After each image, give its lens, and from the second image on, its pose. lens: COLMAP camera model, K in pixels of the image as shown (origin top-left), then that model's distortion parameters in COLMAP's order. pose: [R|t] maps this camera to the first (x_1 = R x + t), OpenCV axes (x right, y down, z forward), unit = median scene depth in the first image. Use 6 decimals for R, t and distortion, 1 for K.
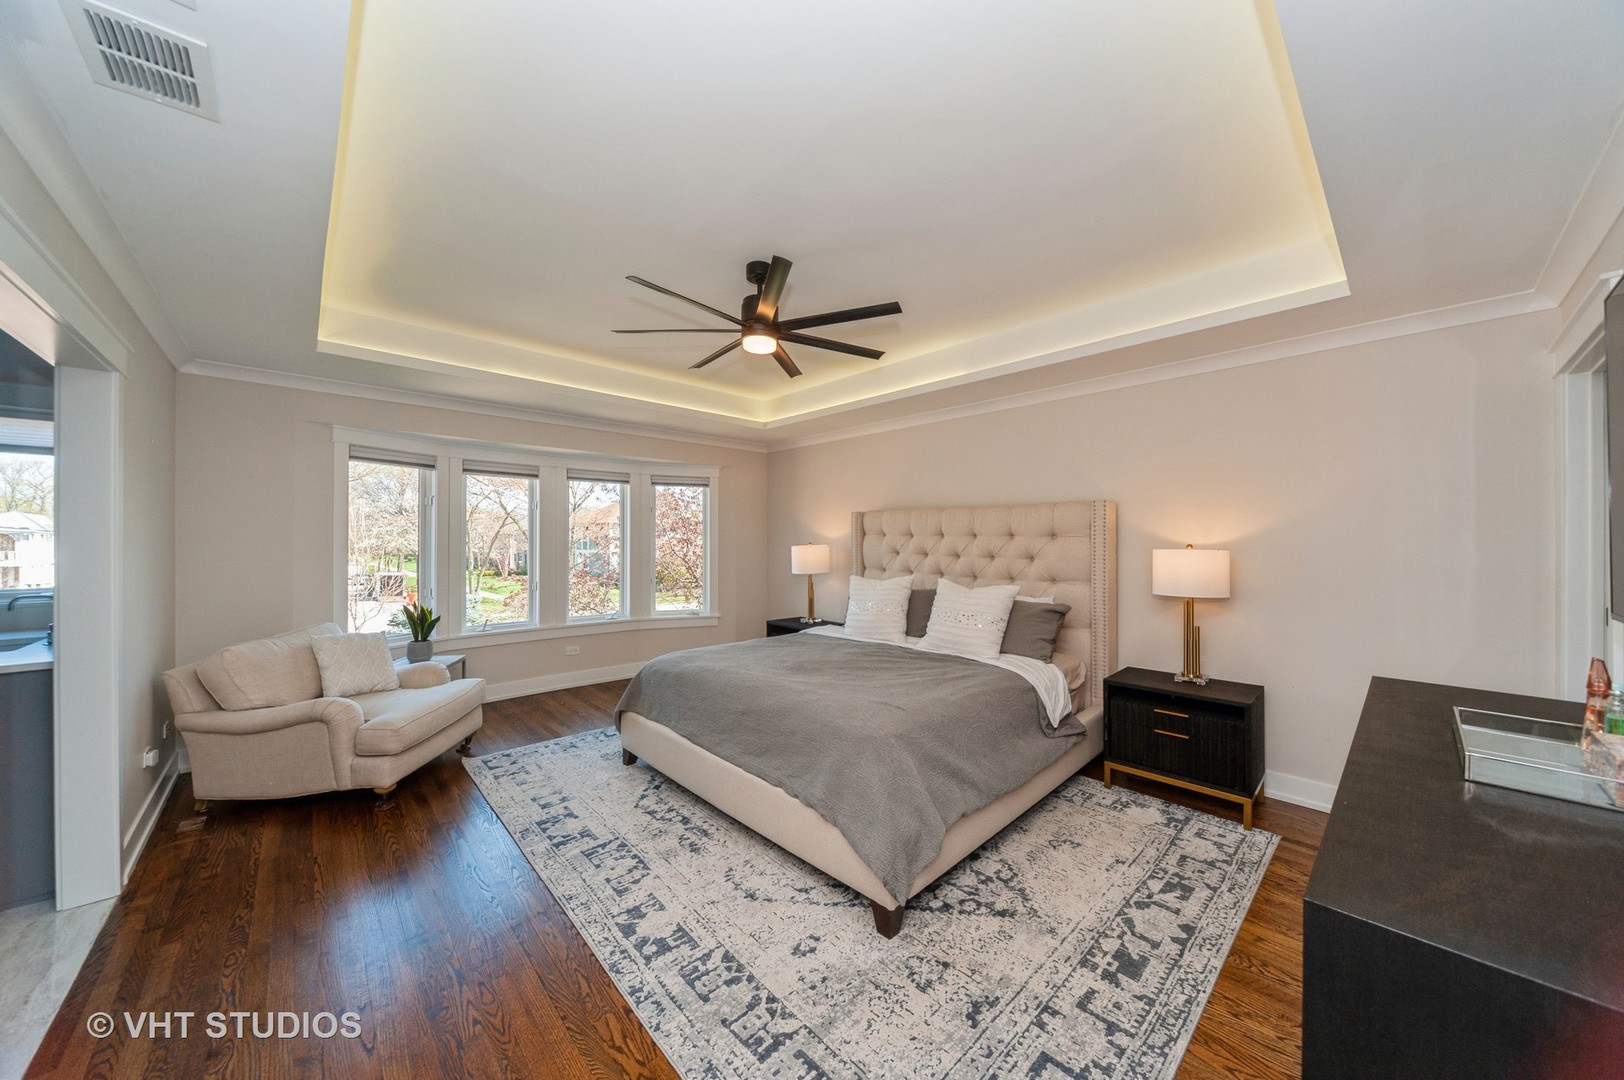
lens RADIAL K [[559.3, 0, 811.3], [0, 559.3, 543.0], [0, 0, 1]] dist [0.000084, 0.000039]
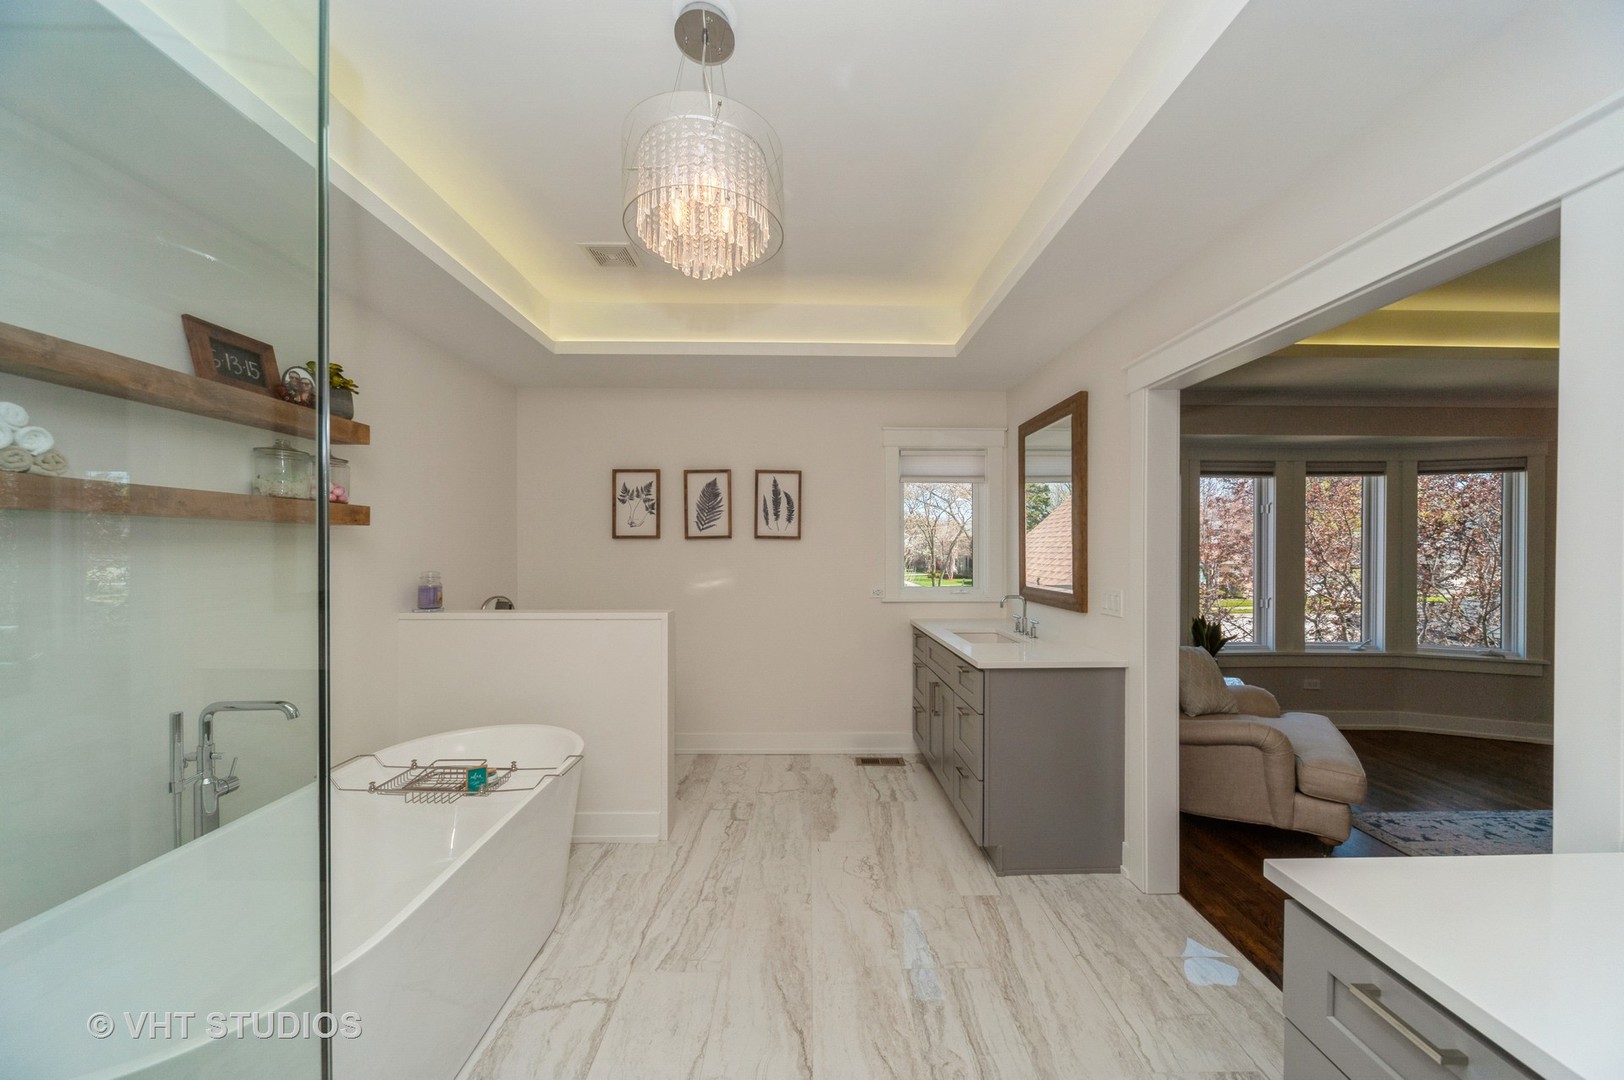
lens RADIAL K [[559.3, 0, 815.9], [0, 559.3, 545.7], [0, 0, 1]] dist [0.000084, 0.000039]
pose [[0.750939, 0.001455, -0.660370, -0.447731], [-0.004731, 0.999984, -0.003176, -0.004425], [0.660355, 0.005509, 0.750934, -0.099025]]
